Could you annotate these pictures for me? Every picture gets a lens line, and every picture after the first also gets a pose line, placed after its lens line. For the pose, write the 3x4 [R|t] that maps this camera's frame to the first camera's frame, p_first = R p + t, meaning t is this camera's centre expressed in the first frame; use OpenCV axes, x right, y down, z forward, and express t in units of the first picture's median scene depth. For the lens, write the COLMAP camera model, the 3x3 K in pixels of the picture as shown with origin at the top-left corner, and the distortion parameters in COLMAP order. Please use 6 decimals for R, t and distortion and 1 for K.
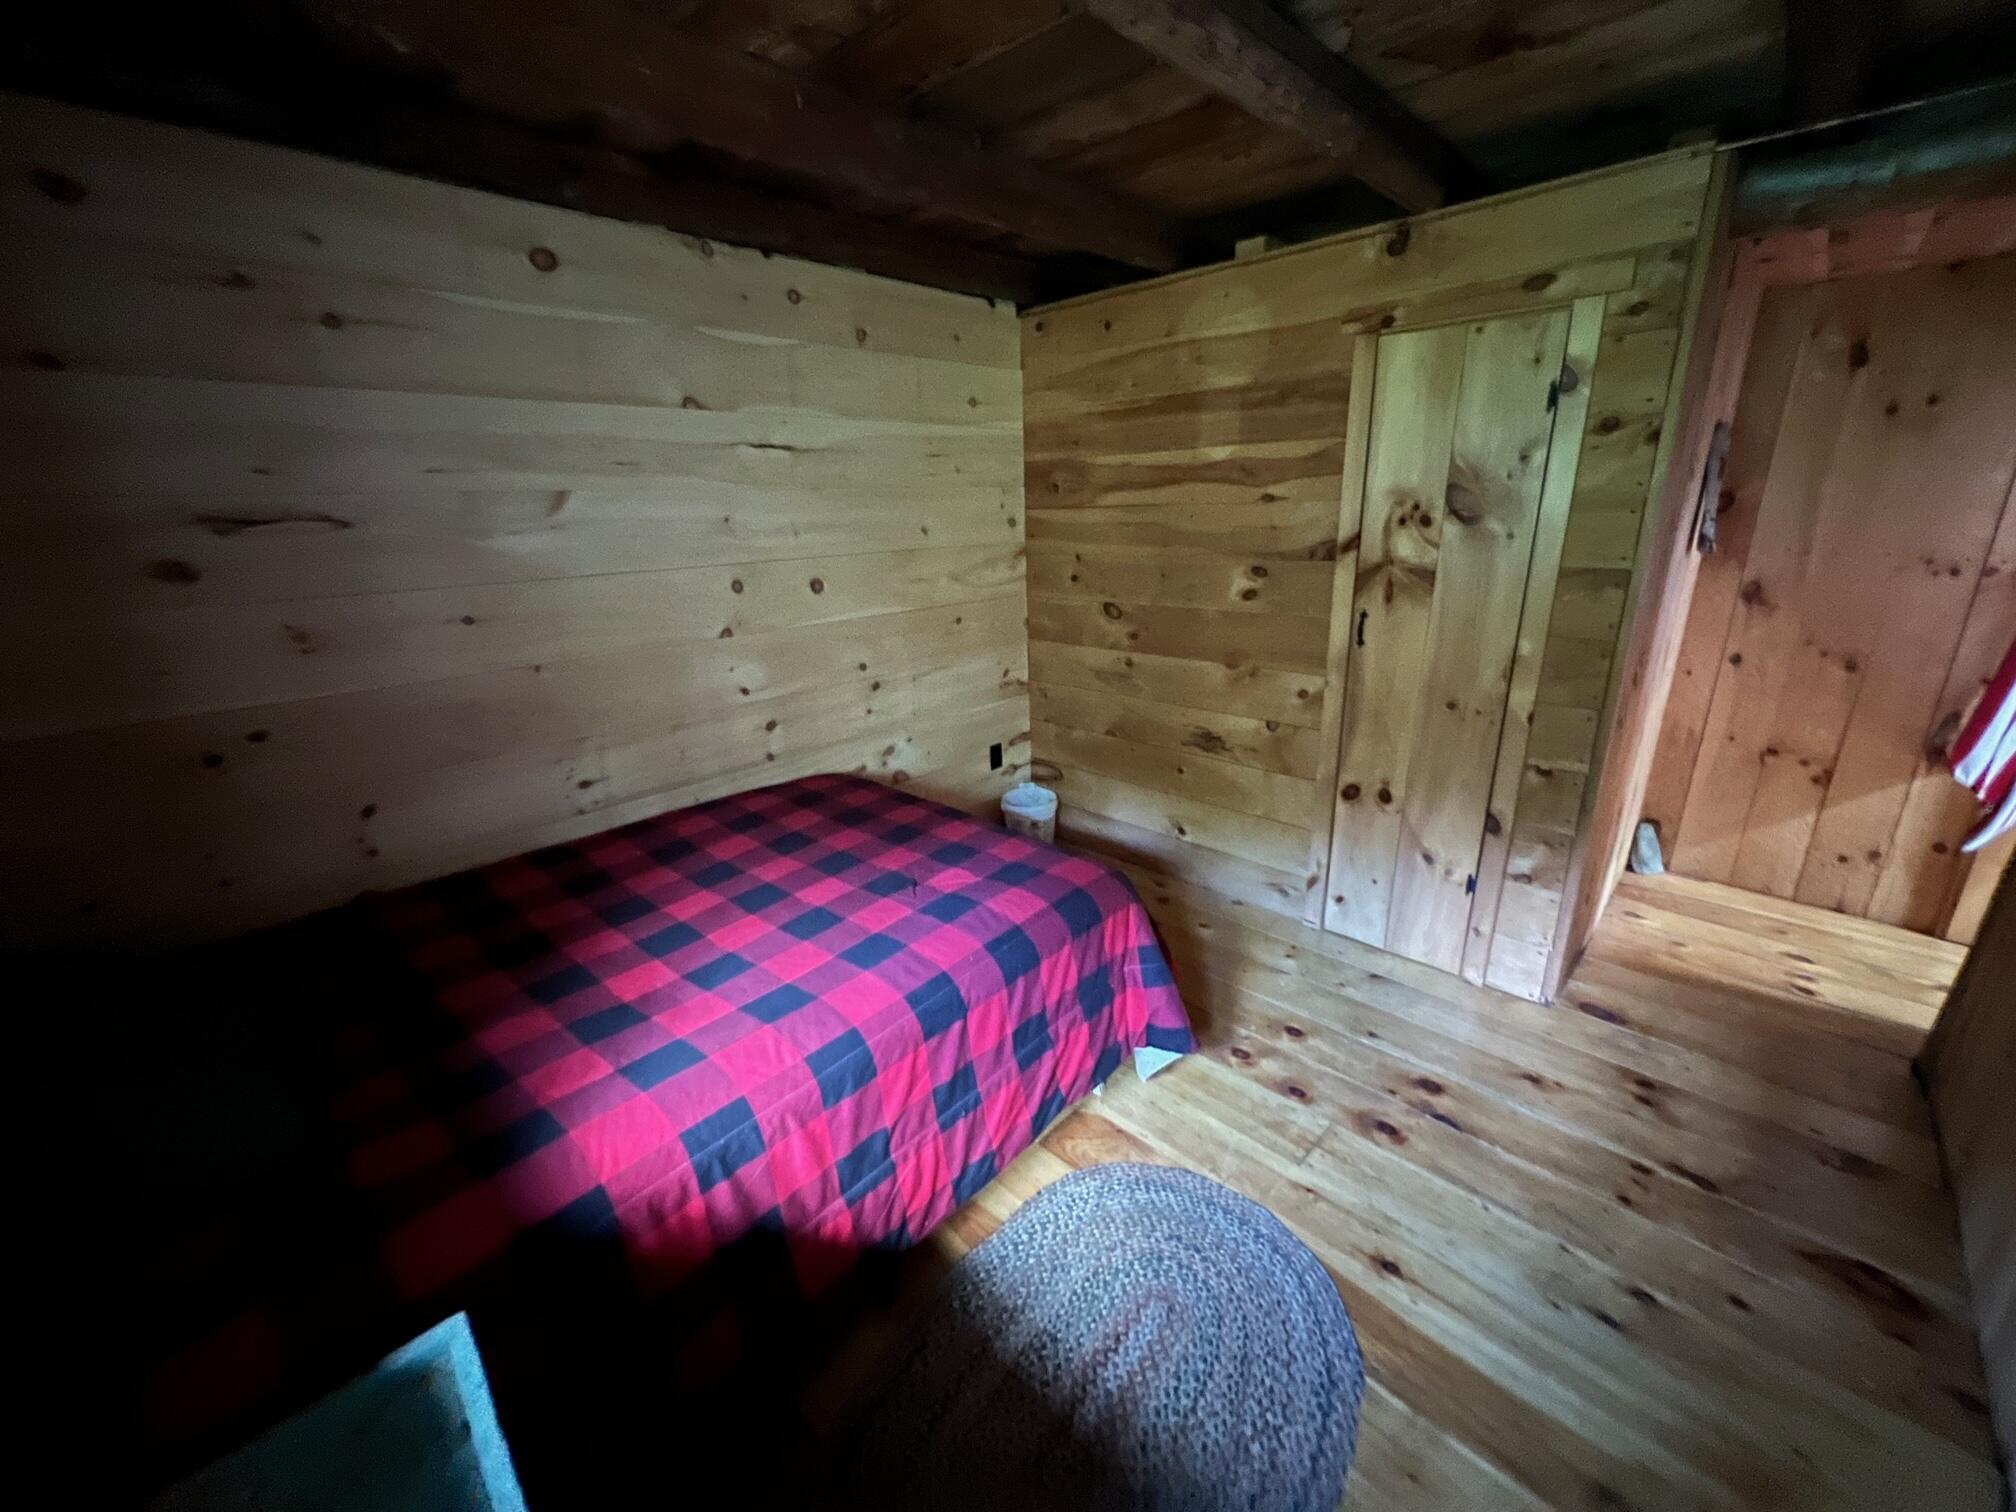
lens RADIAL K [[801.2, 0, 1006.0], [0, 801.2, 744.9], [0, 0, 1]] dist [0.000785, 0.000099]
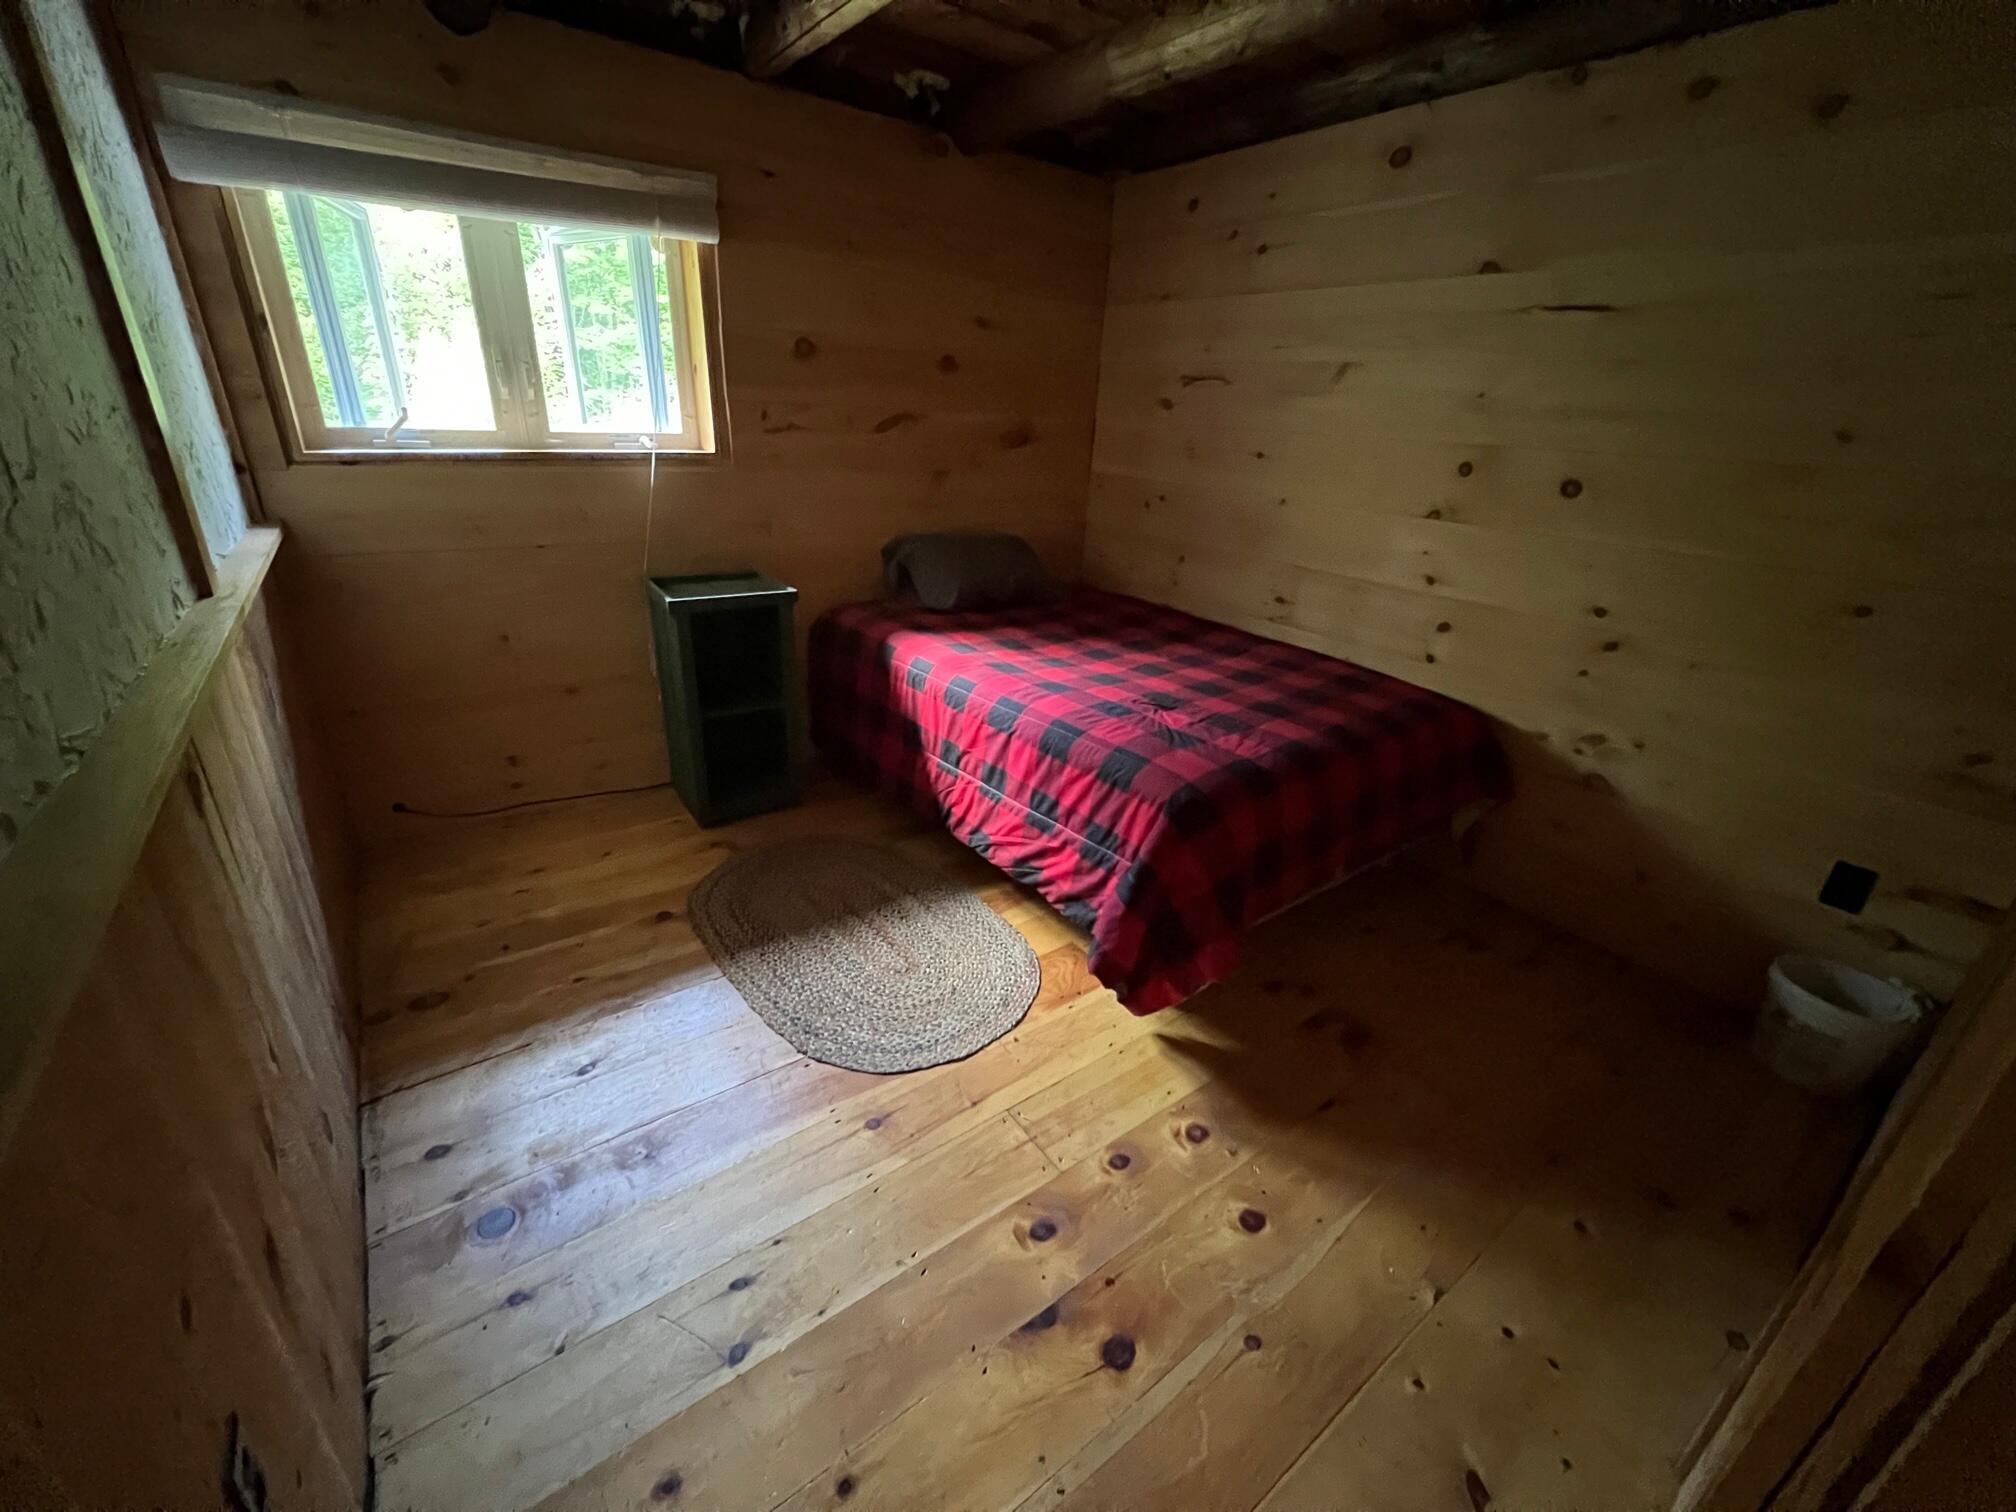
lens RADIAL K [[801.2, 0, 1006.0], [0, 801.2, 744.9], [0, 0, 1]] dist [0.000785, 0.000099]
pose [[-0.171274, 0.397926, -0.901288, 0.867808], [-0.335732, 0.836479, 0.433112, -0.178400], [0.926255, 0.376772, -0.009670, 0.731716]]
